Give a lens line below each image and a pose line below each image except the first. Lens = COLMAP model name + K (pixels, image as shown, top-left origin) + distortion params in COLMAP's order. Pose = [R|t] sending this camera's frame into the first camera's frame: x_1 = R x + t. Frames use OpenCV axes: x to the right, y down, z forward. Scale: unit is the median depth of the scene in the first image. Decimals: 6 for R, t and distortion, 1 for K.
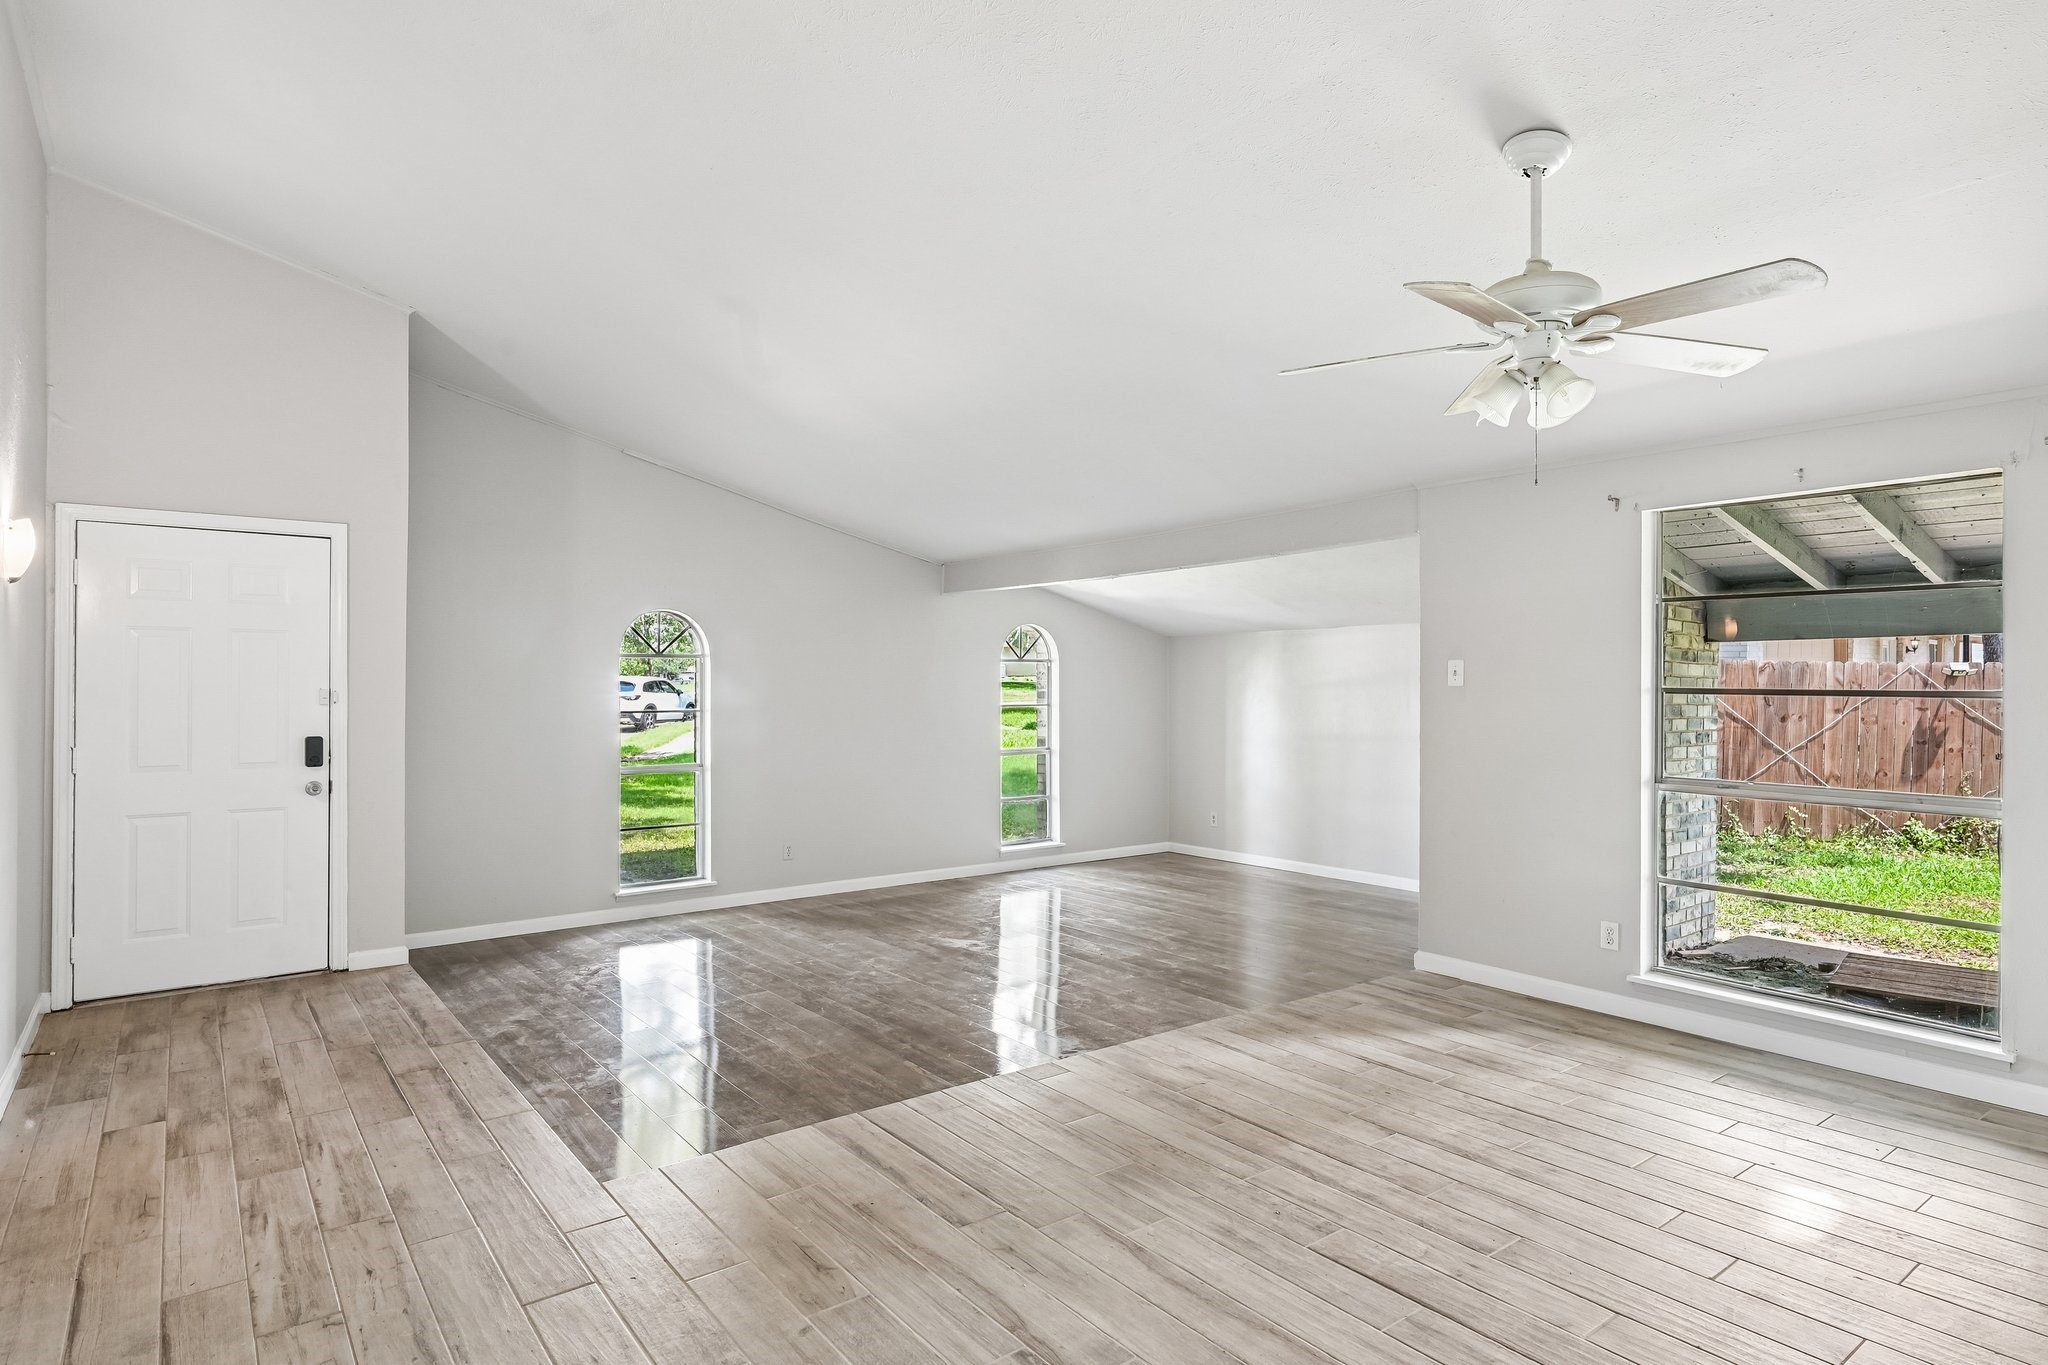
lens RADIAL K [[1062.5, 0, 986.3], [0, 1062.5, 682.1], [0, 0, 1]] dist [0.001629, -0.000148]
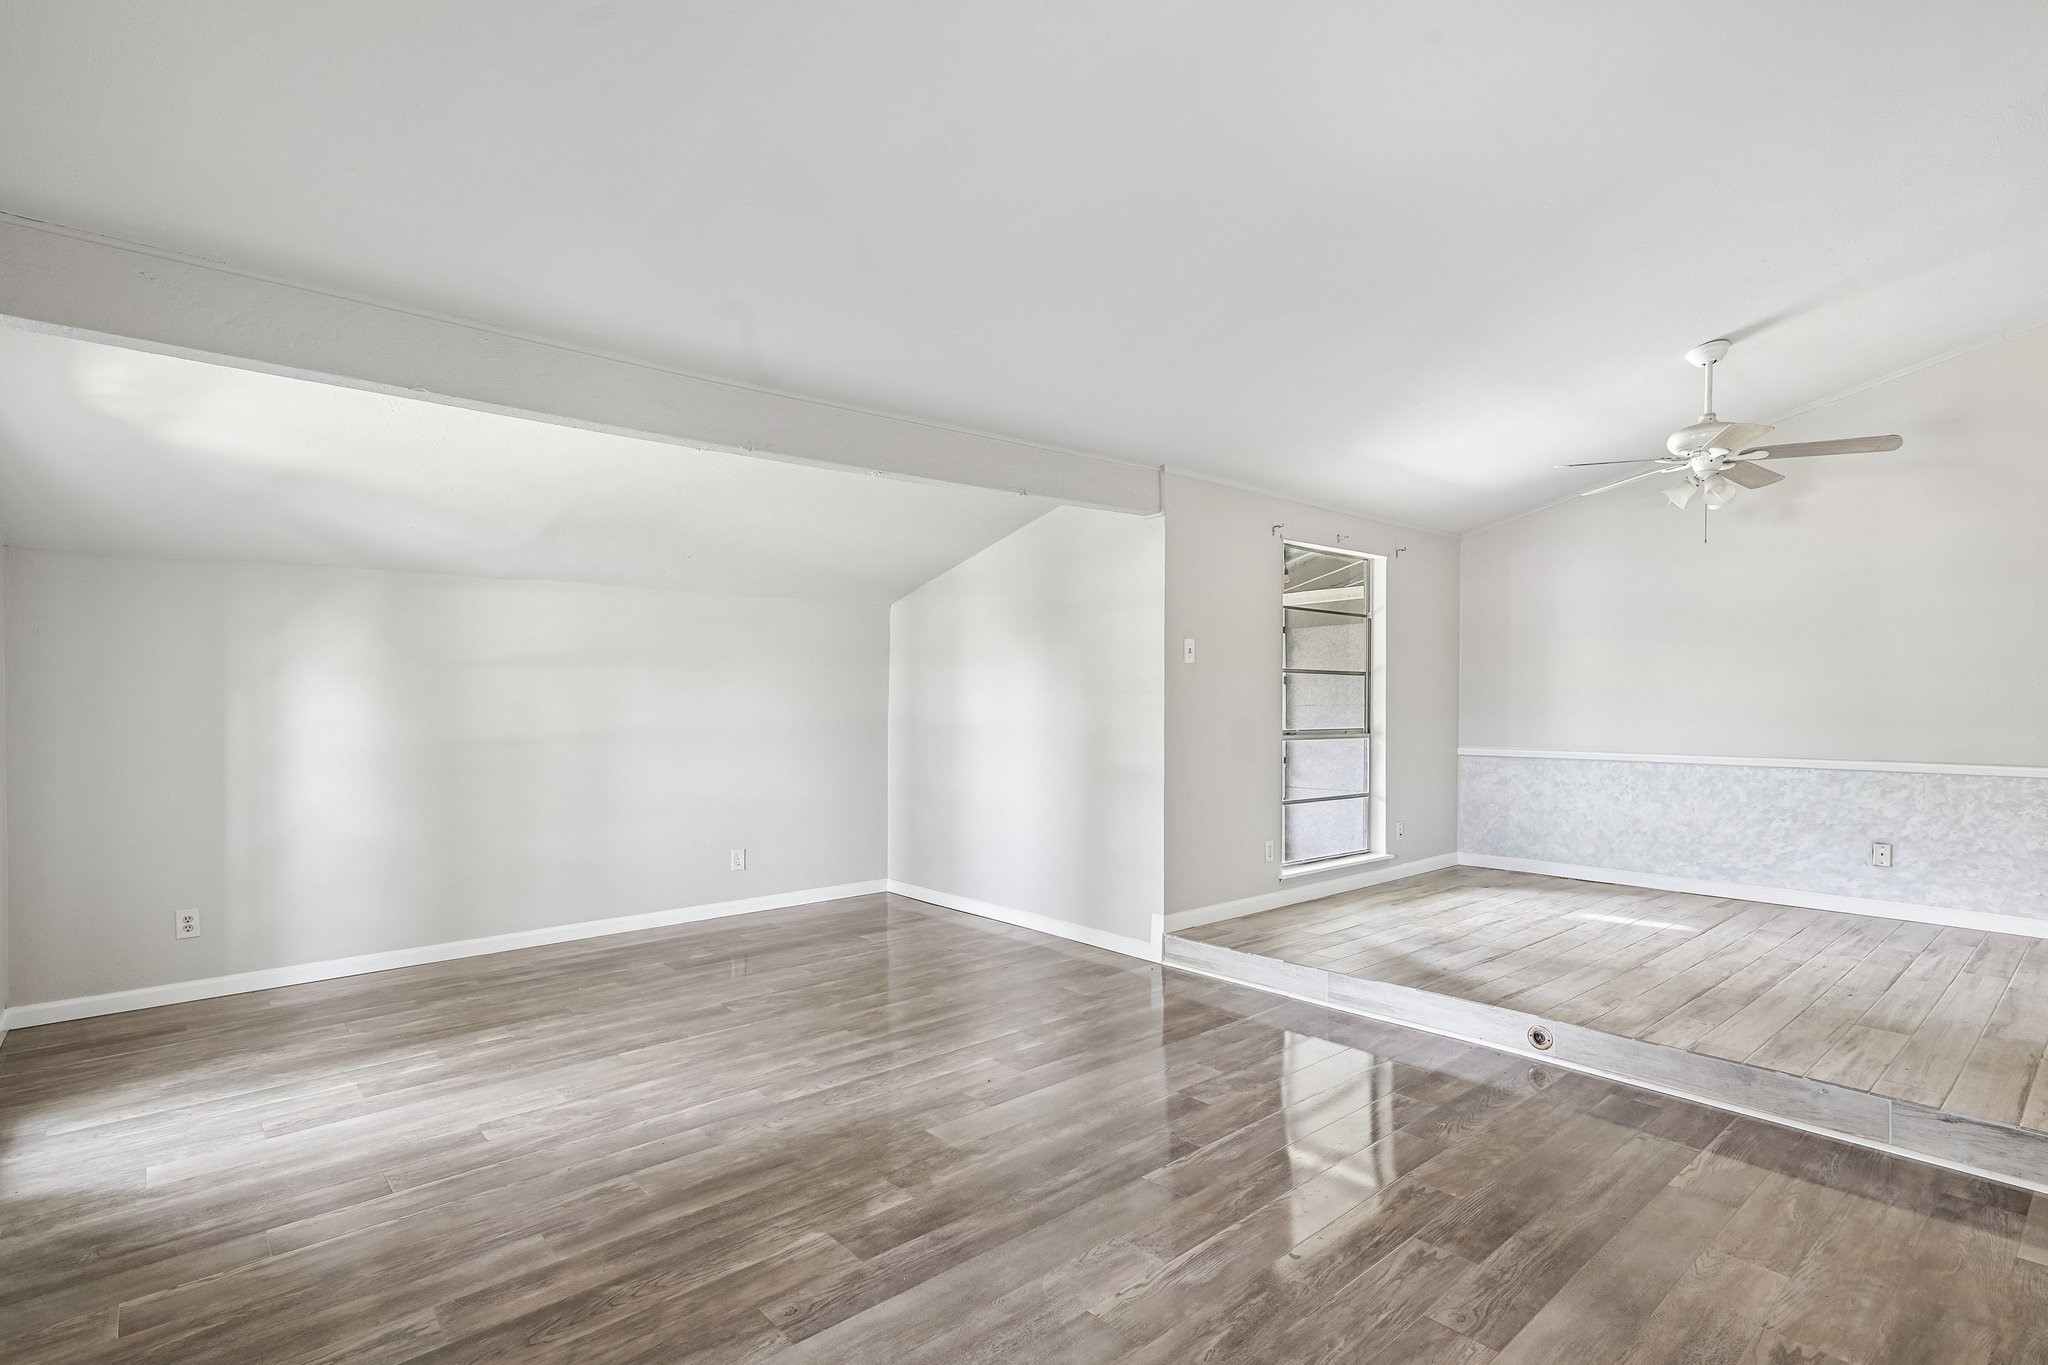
lens RADIAL K [[1020.8, 0, 1013.1], [0, 1020.8, 698.7], [0, 0, 1]] dist [0.000191, 0.001815]
pose [[-0.090822, 0.001326, 0.995866, -0.525832], [-0.003374, 0.999993, -0.001640, 0.038767], [-0.995861, -0.003509, -0.090817, 1.136175]]
